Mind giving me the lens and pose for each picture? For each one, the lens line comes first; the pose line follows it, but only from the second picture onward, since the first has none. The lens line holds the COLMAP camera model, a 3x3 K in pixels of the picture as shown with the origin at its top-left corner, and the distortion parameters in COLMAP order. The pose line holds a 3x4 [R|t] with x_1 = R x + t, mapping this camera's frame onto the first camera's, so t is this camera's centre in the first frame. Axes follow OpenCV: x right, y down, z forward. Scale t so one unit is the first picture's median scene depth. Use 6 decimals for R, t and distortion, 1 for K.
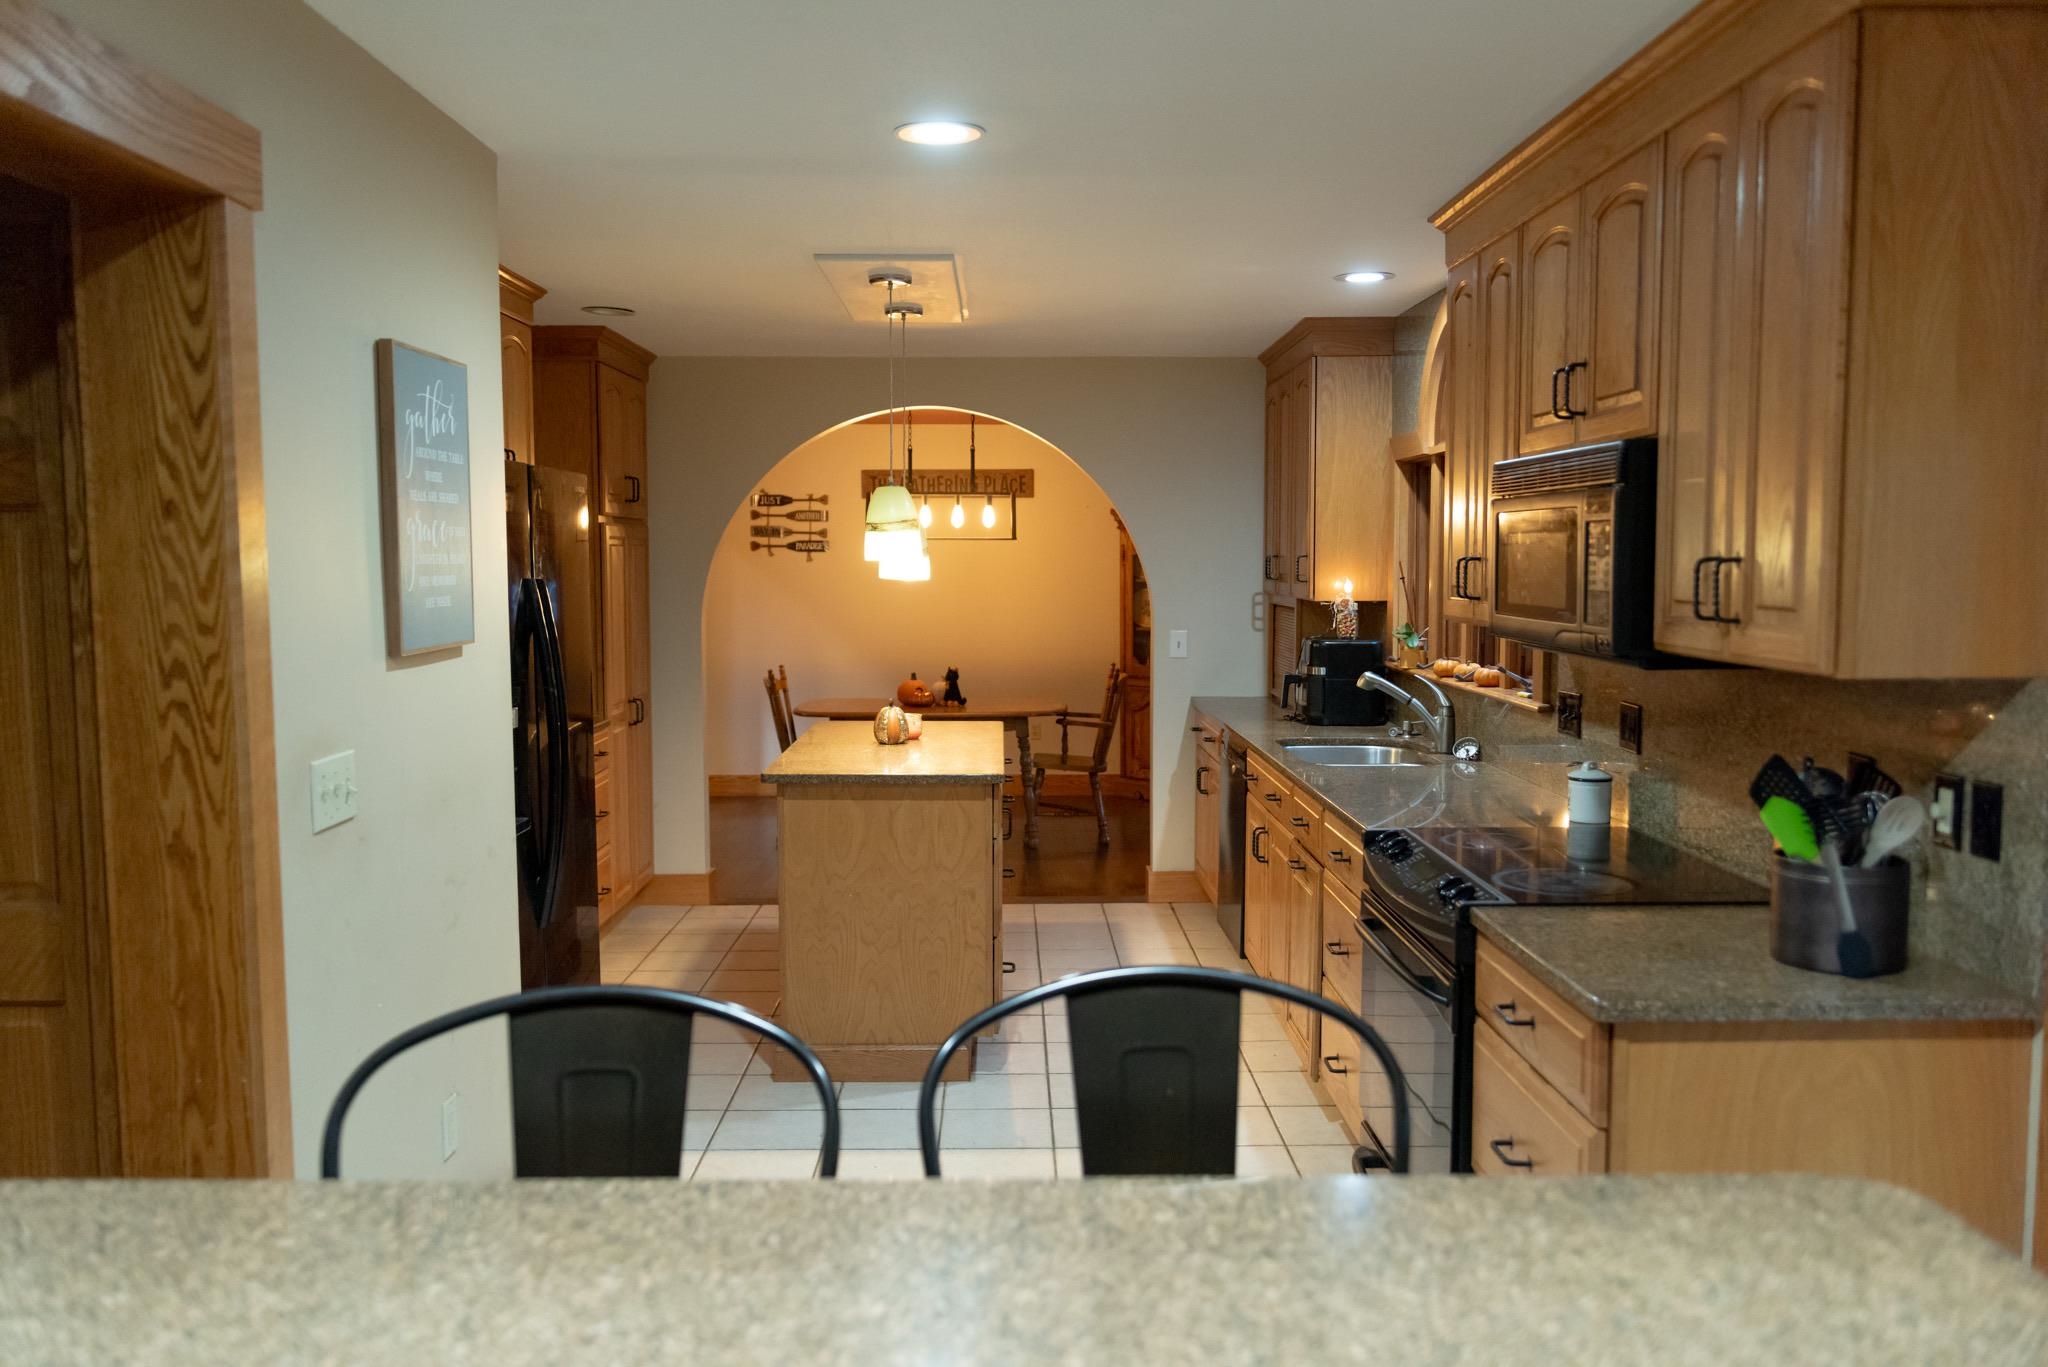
lens RADIAL K [[1610.1, 0, 1024.0], [0, 1610.1, 683.5], [0, 0, 1]] dist [-0.000714, -0.005011]
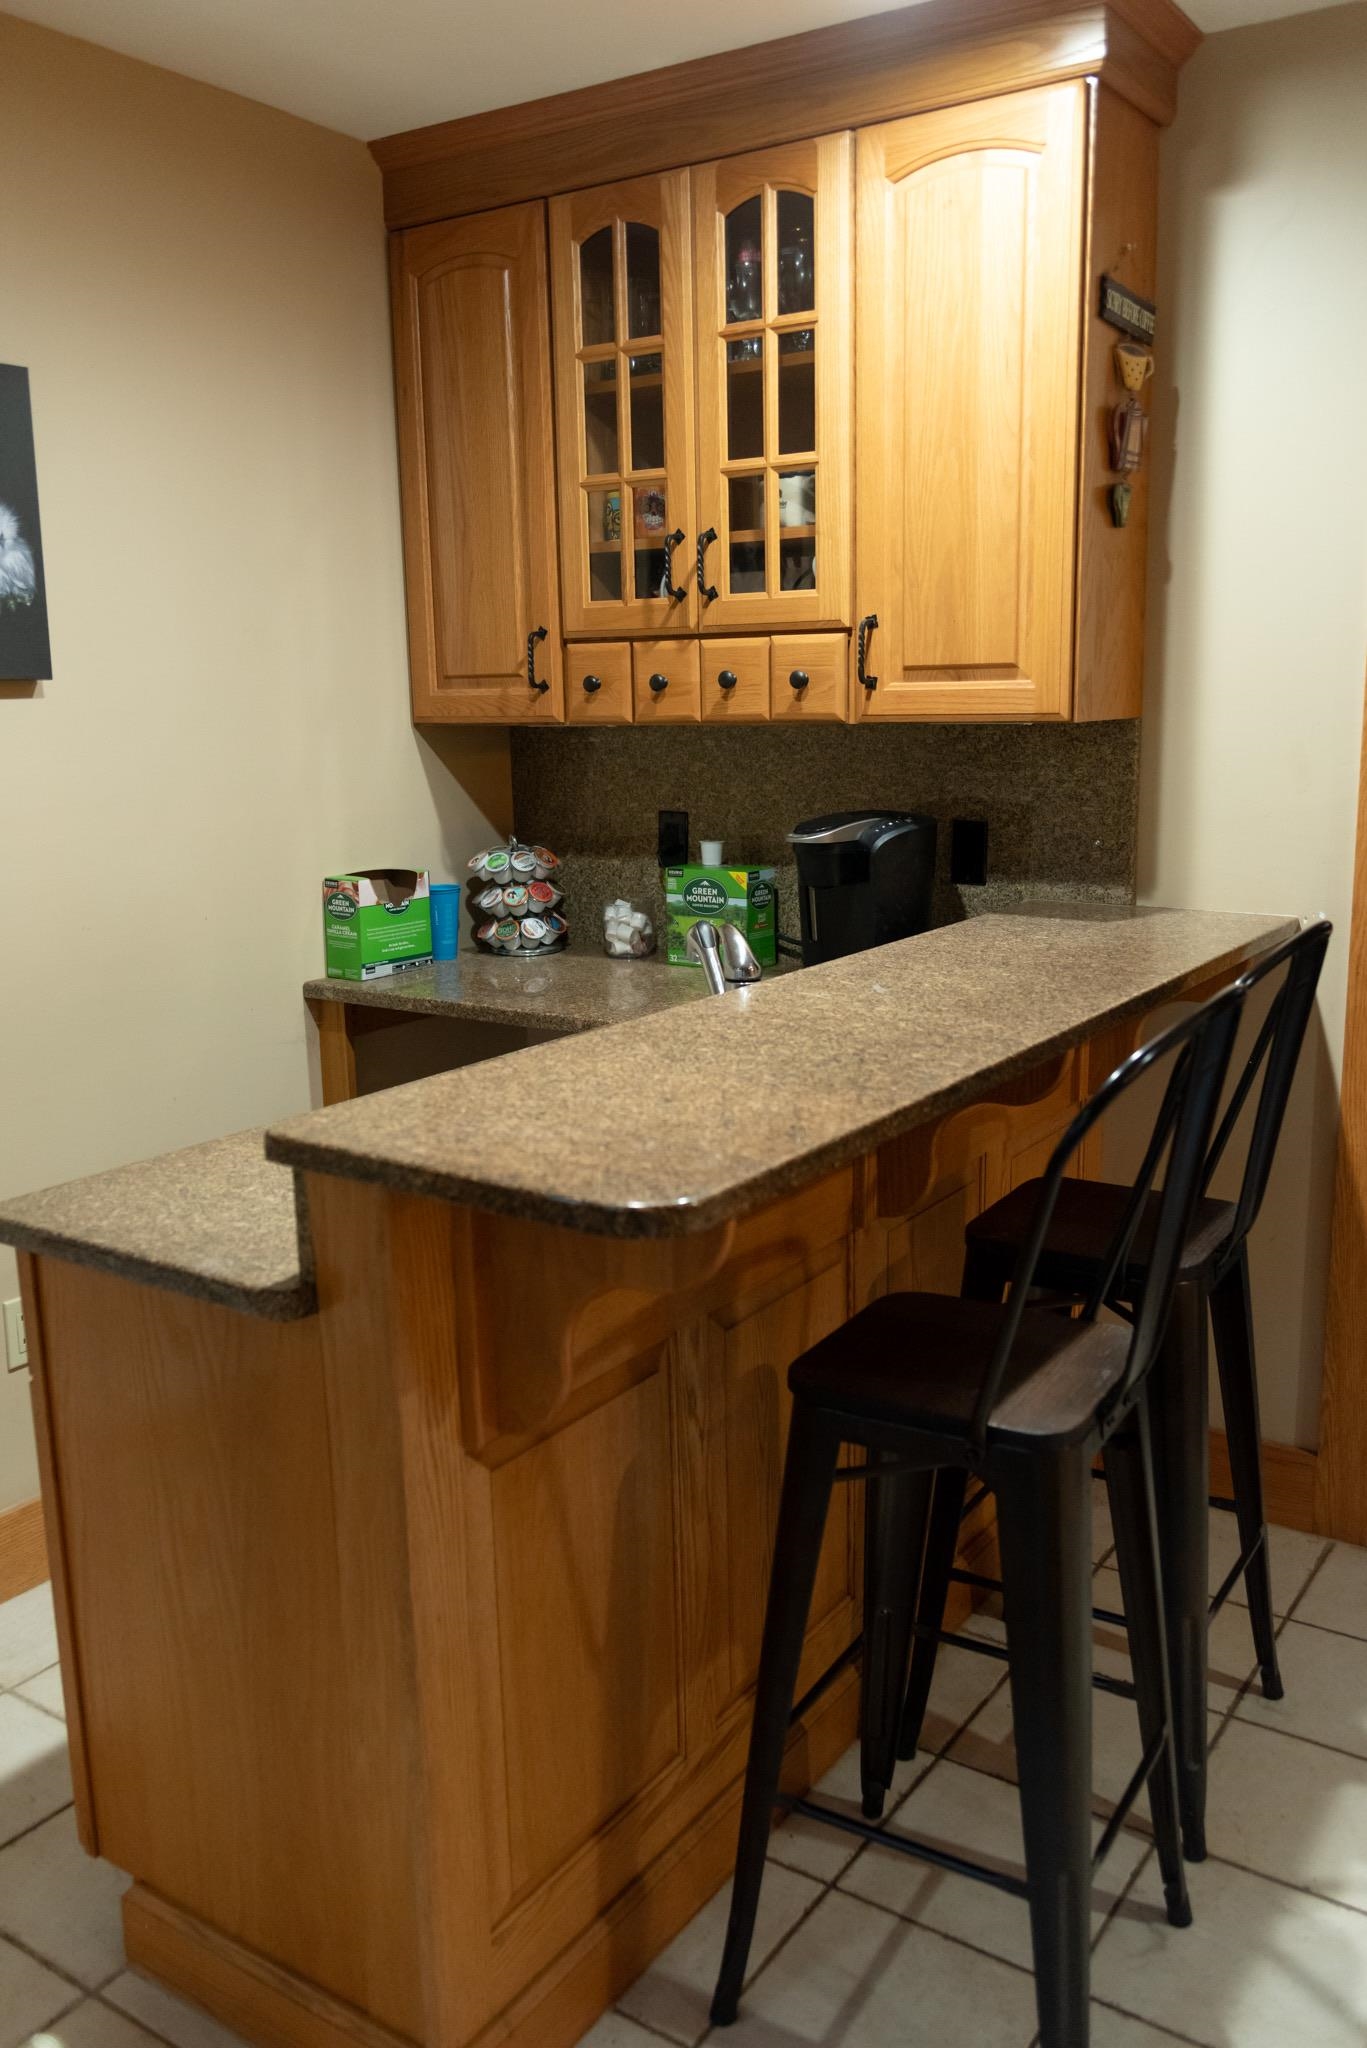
lens RADIAL K [[1689.5, 0, 683.5], [0, 1689.5, 1024.0], [0, 0, 1]] dist [0.000728, -0.000027]
pose [[-0.577309, 0.179157, -0.796628, 1.542953], [-0.045783, 0.966995, 0.250650, -0.069255], [0.815241, 0.181175, -0.550053, 1.815528]]
